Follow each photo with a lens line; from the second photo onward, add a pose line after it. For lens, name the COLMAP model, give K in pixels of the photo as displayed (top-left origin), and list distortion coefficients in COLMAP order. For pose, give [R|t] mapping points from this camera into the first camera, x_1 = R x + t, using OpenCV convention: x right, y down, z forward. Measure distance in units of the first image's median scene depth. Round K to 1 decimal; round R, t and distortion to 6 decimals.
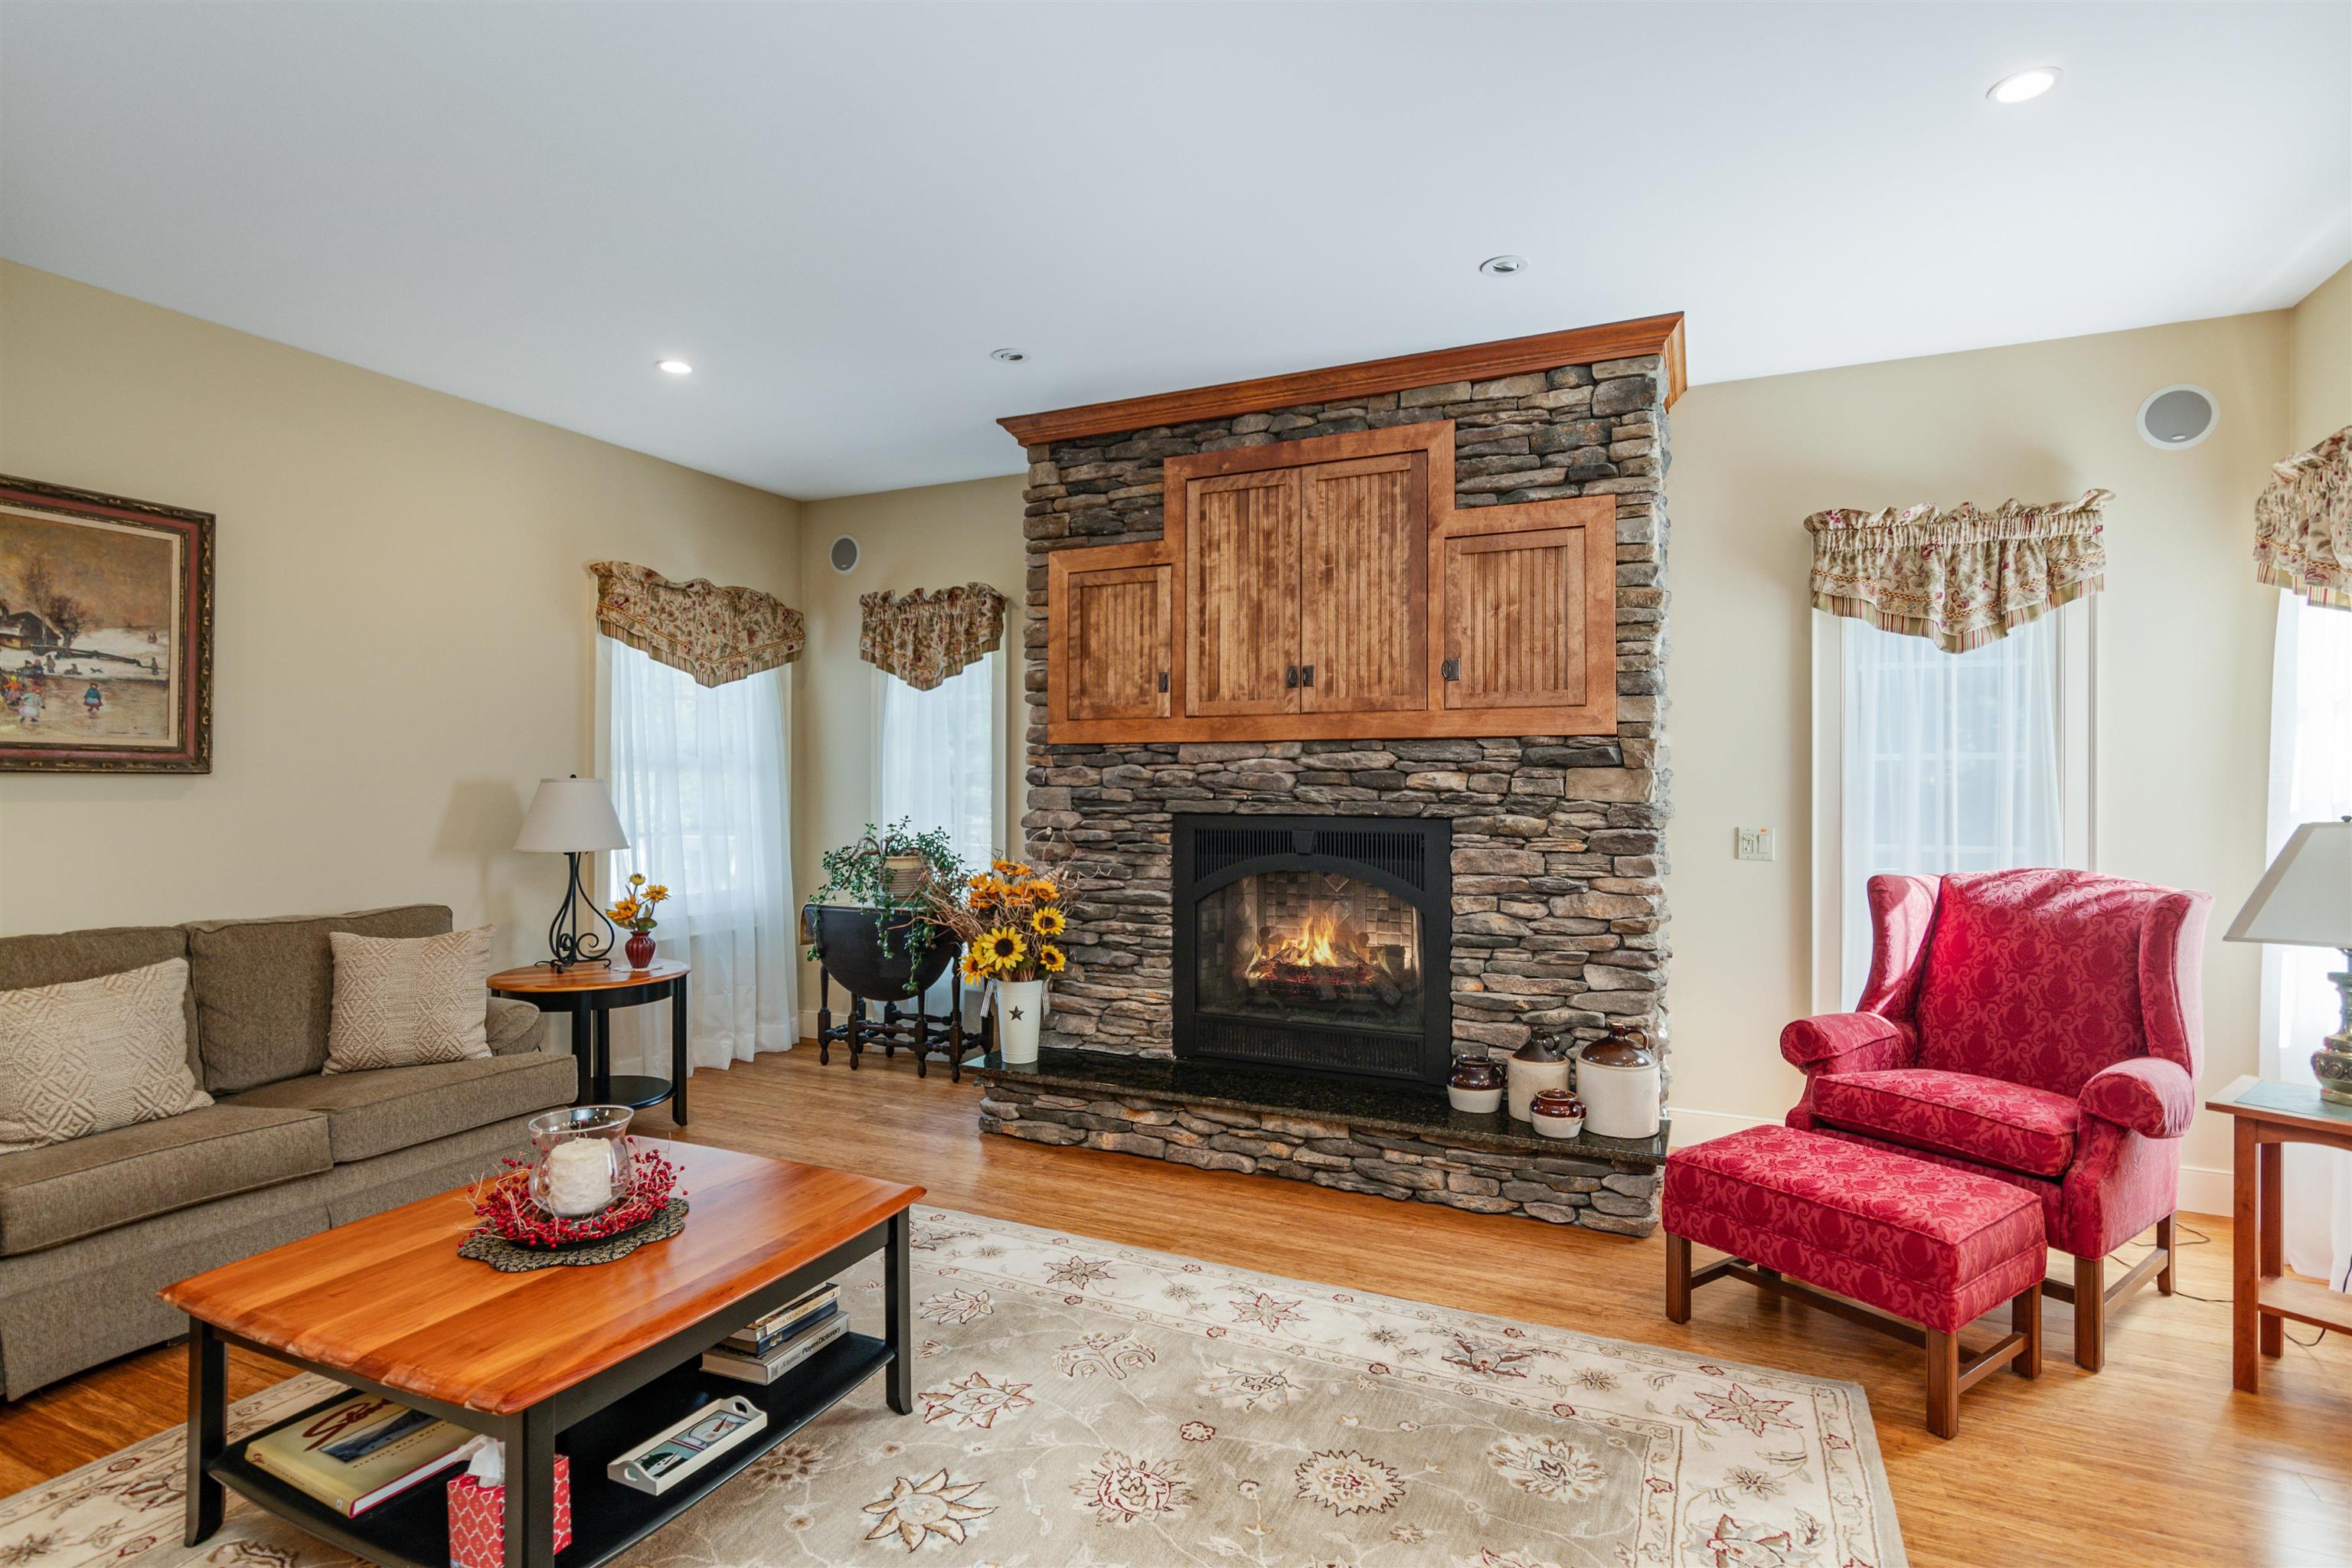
lens RADIAL K [[1146.0, 0, 1176.0], [0, 1146.0, 778.3], [0, 0, 1]] dist [0.001467, 0.001642]
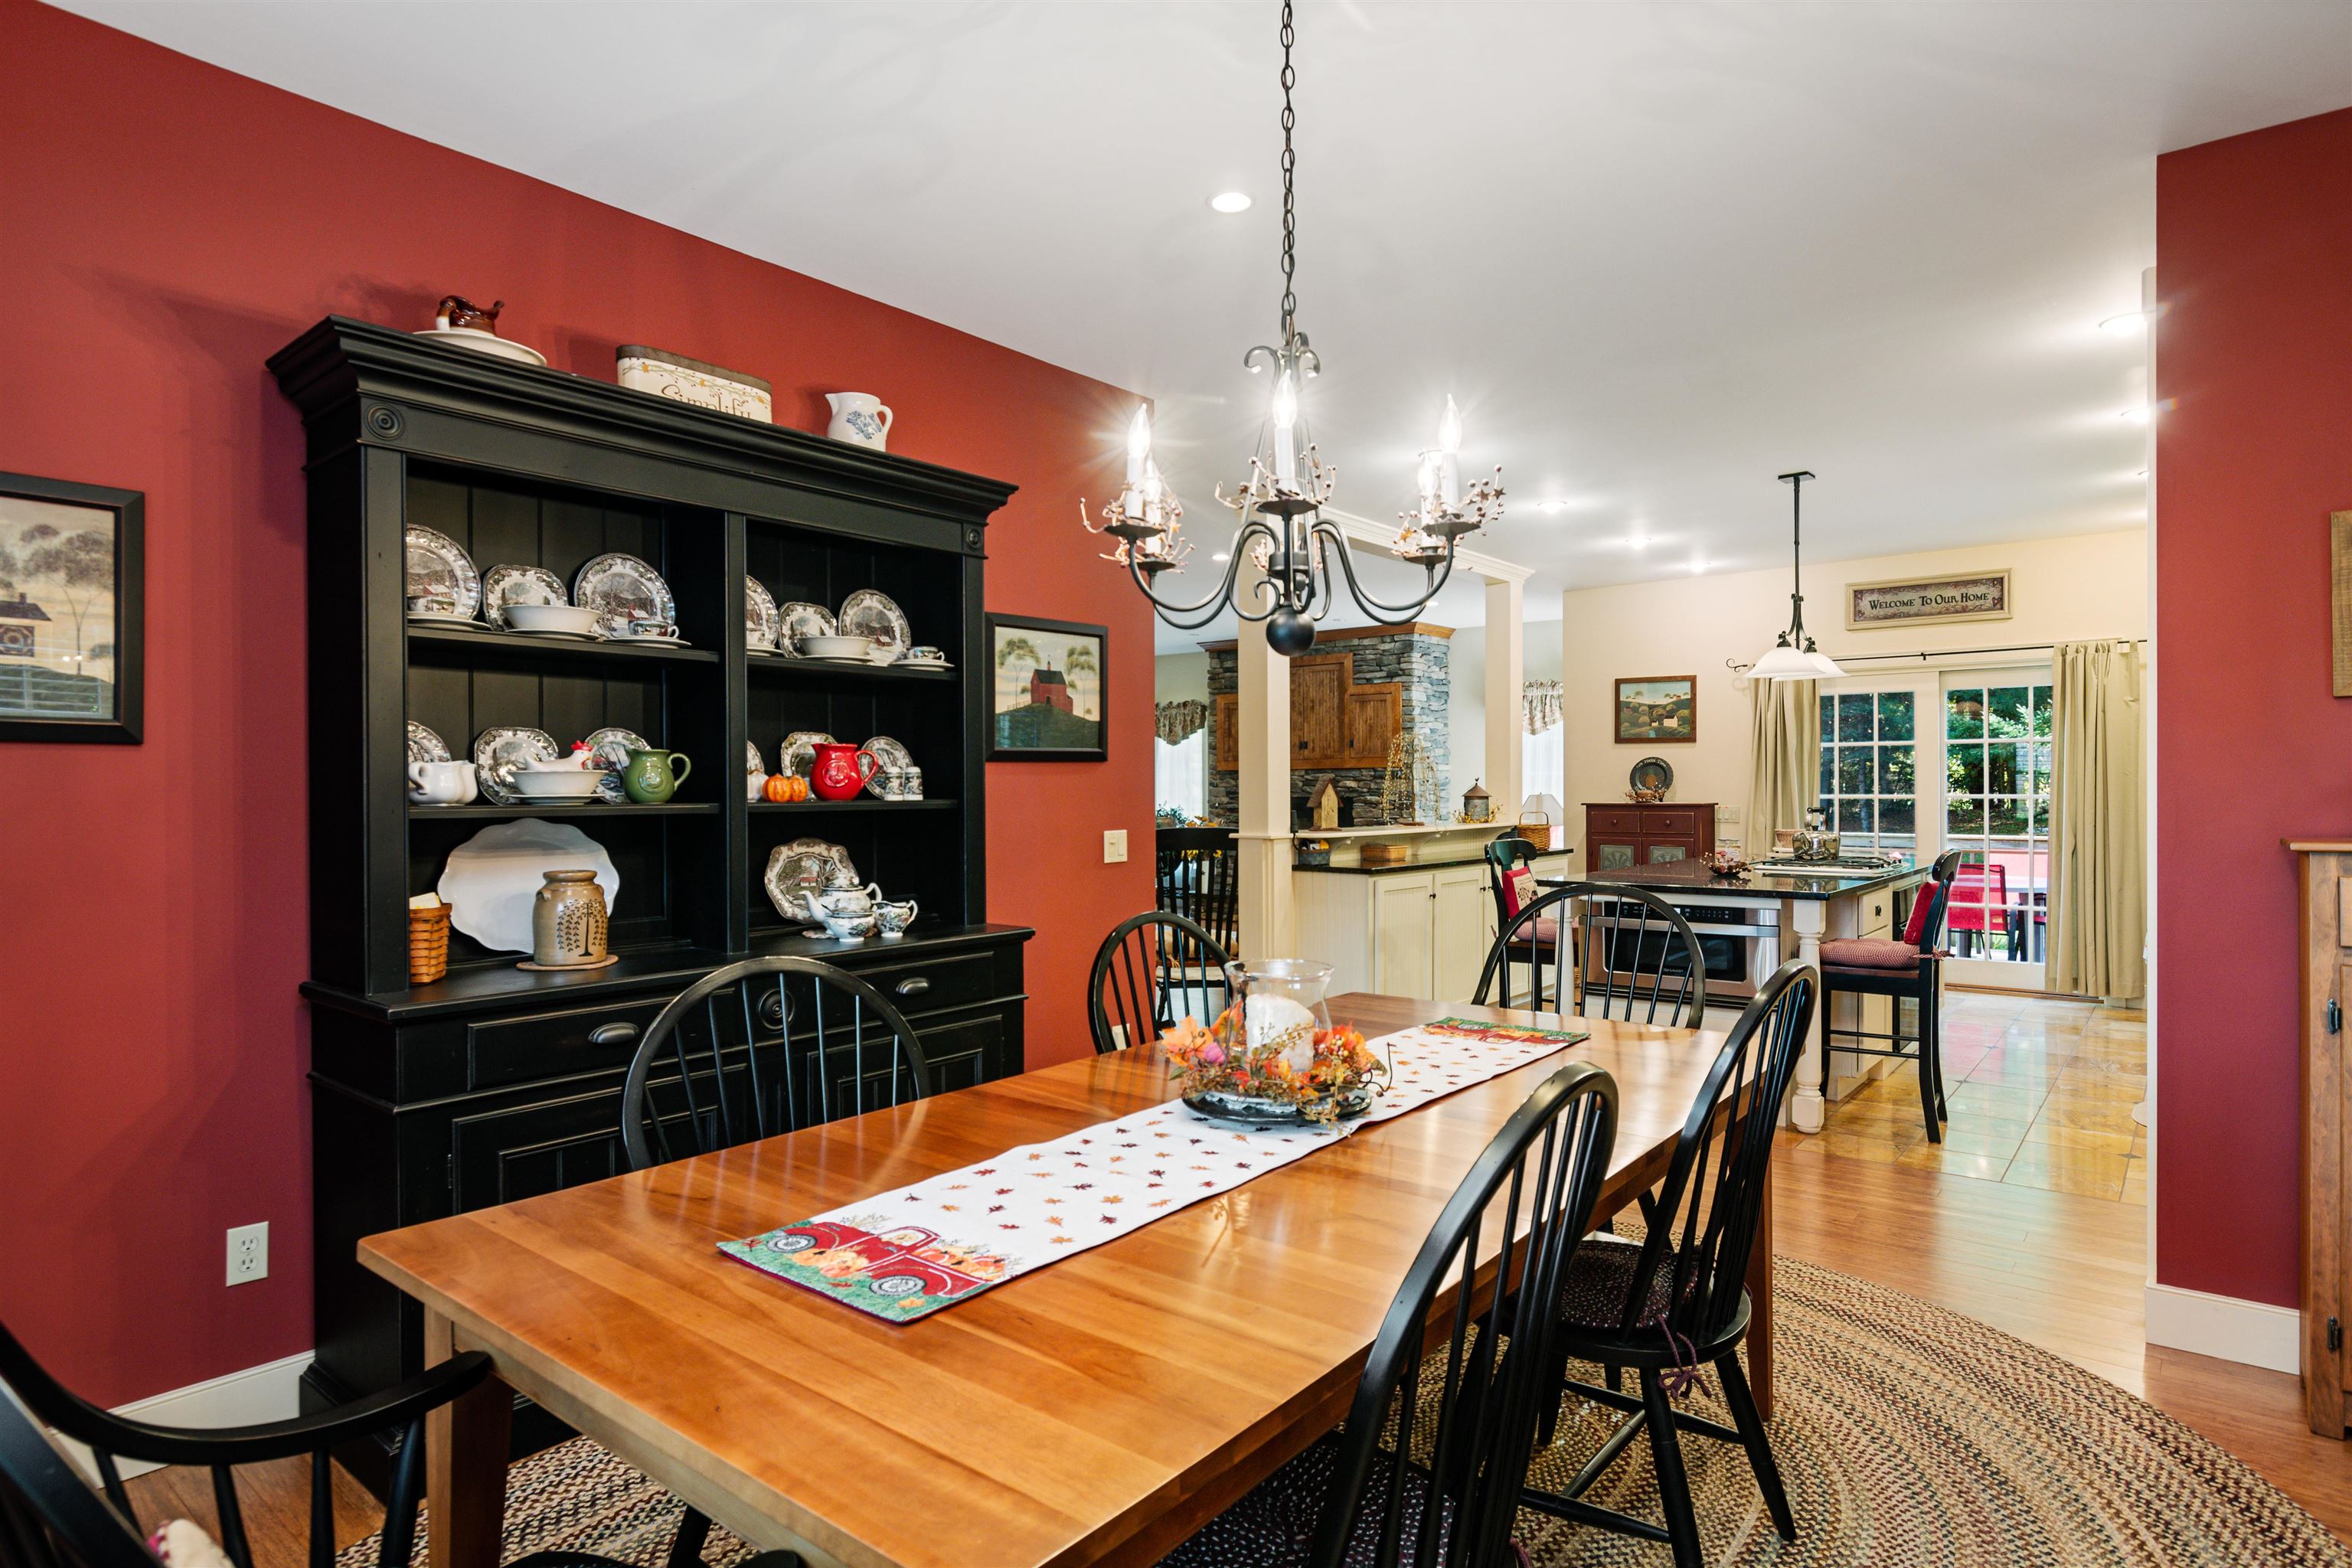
lens RADIAL K [[1263.0, 0, 1172.5], [0, 1263.0, 794.0], [0, 0, 1]] dist [-0.002410, -0.000586]
pose [[0.966606, -0.005959, -0.256198, 0.577896], [0.008762, 0.999914, 0.009801, -0.007168], [0.256118, -0.011719, 0.966575, -1.960648]]
